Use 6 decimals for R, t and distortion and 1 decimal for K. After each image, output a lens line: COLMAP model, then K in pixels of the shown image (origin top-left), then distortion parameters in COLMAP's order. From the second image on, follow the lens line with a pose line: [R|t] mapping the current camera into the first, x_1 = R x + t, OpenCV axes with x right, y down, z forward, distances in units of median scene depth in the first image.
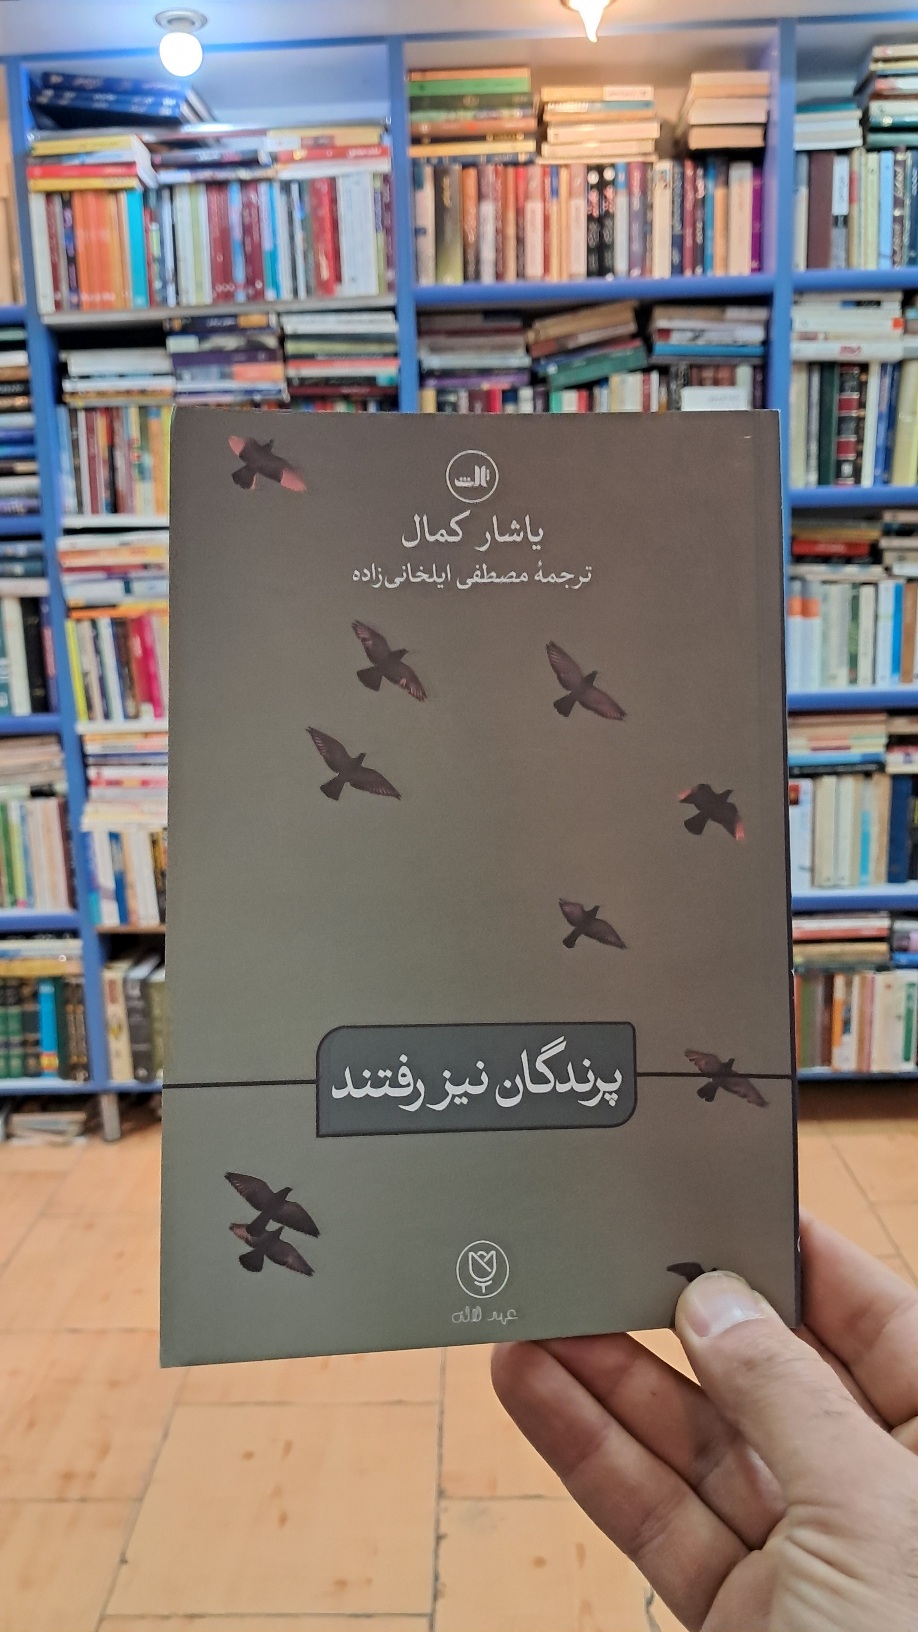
lens RADIAL K [[1284.0, 0, 453.9], [0, 1284.0, 822.2], [0, 0, 1]] dist [-0.002621, -0.008056]
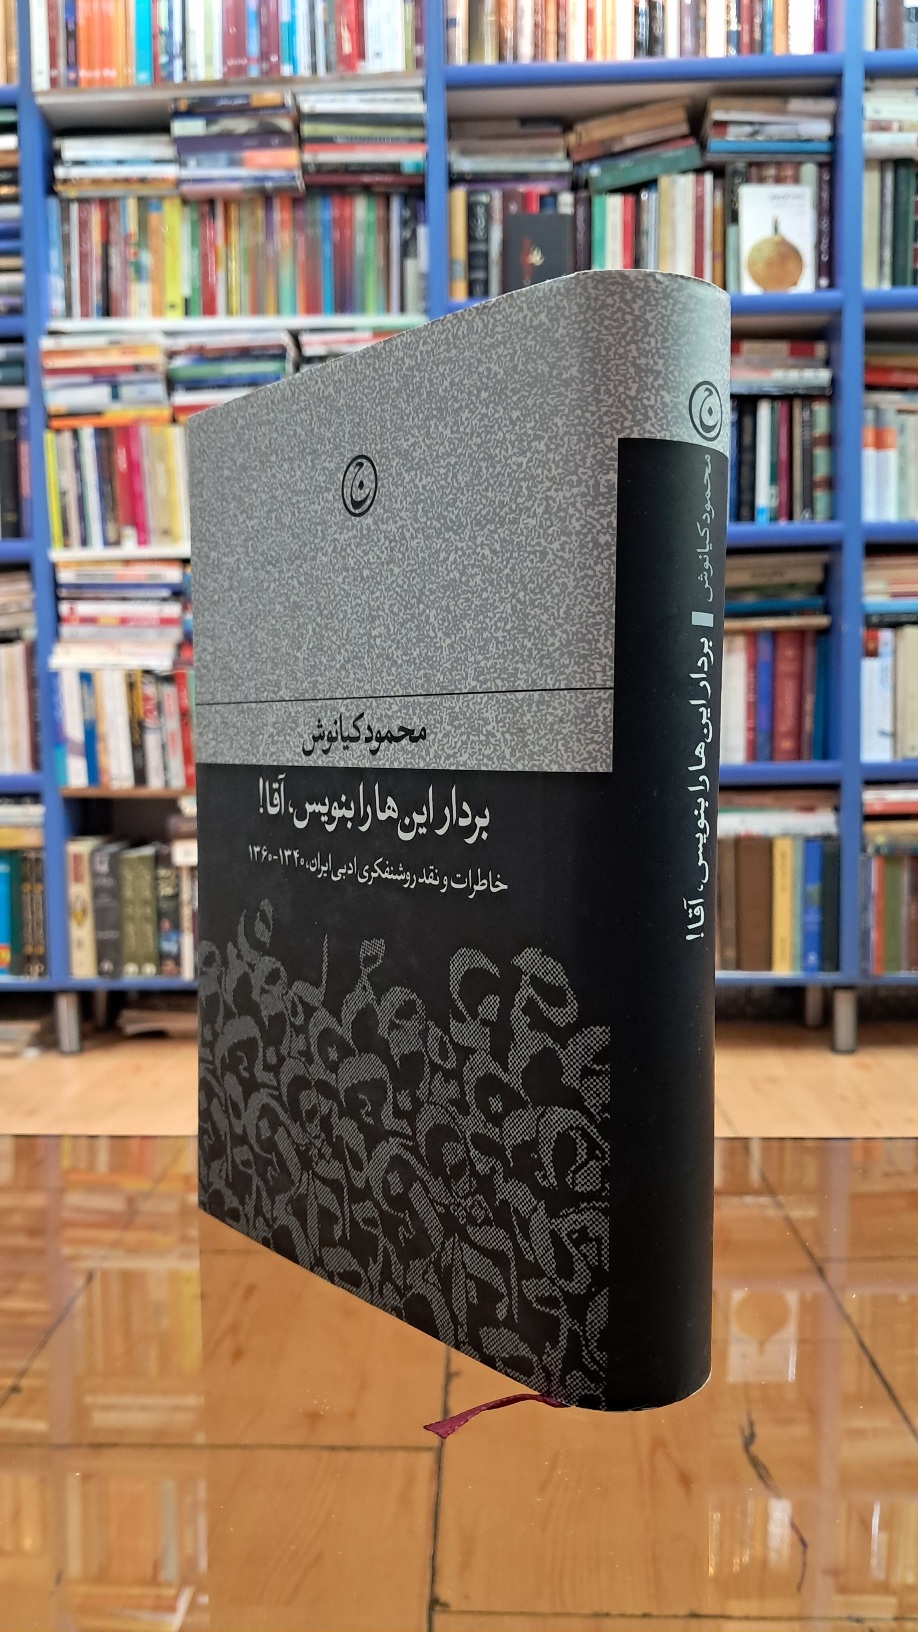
lens RADIAL K [[1284.6, 0, 459.0], [0, 1284.6, 816.0], [0, 0, 1]] dist [-0.012428, 0.009896]
pose [[0.999790, 0.017237, -0.011082, -0.001826], [-0.018436, 0.992687, -0.119303, 0.211480], [0.008945, 0.119482, 0.992796, 0.158816]]
